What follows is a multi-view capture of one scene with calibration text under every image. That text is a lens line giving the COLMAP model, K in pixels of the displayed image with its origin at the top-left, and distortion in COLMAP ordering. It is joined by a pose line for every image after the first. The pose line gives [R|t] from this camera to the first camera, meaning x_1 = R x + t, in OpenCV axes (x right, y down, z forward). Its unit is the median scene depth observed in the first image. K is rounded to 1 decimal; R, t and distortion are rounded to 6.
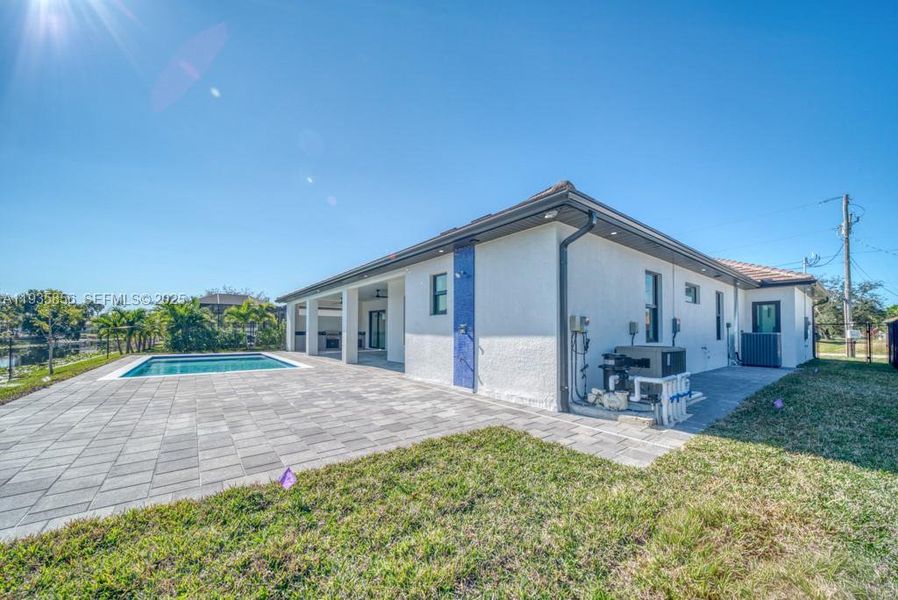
lens RADIAL K [[327.1, 0, 435.7], [0, 327.1, 335.3], [0, 0, 1]] dist [0.000100, -0.000071]
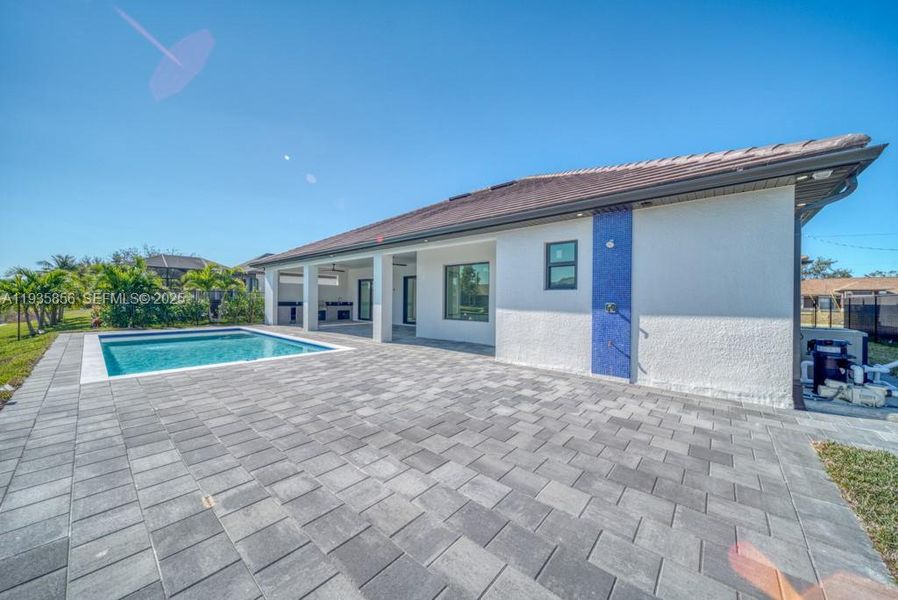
lens RADIAL K [[327.1, 0, 439.1], [0, 327.1, 299.4], [0, 0, 1]] dist [0.000100, -0.000071]
pose [[0.982465, 0.004955, 0.186379, -0.495009], [-0.003012, 0.999938, -0.010705, -0.028485], [-0.186421, 0.009956, 0.982420, 0.240947]]
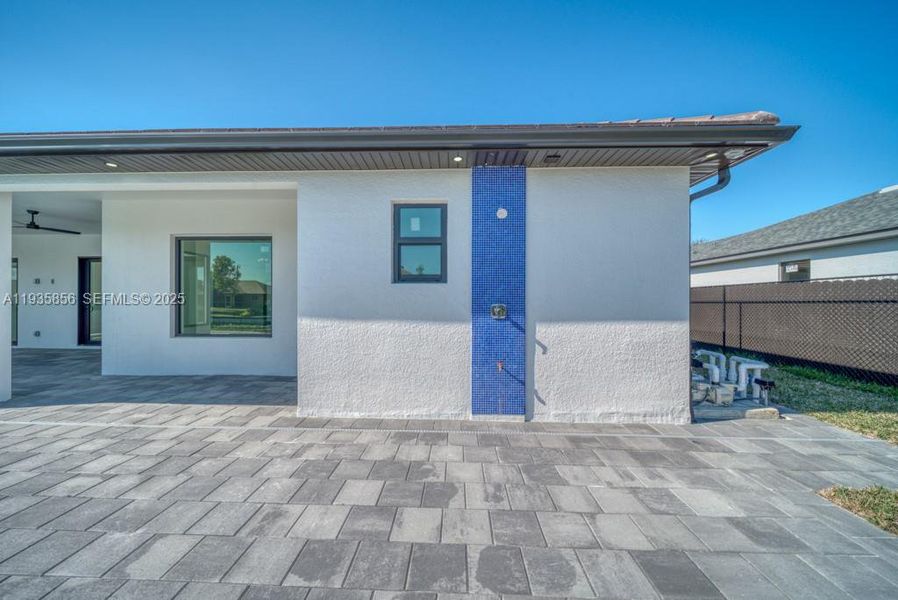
lens RADIAL K [[327.1, 0, 461.2], [0, 327.1, 304.2], [0, 0, 1]] dist [0.000100, -0.000071]
pose [[0.618104, -0.013260, 0.785985, -0.381622], [0.009222, 0.999911, 0.009617, -0.035868], [-0.786042, 0.001304, 0.618171, 0.681936]]
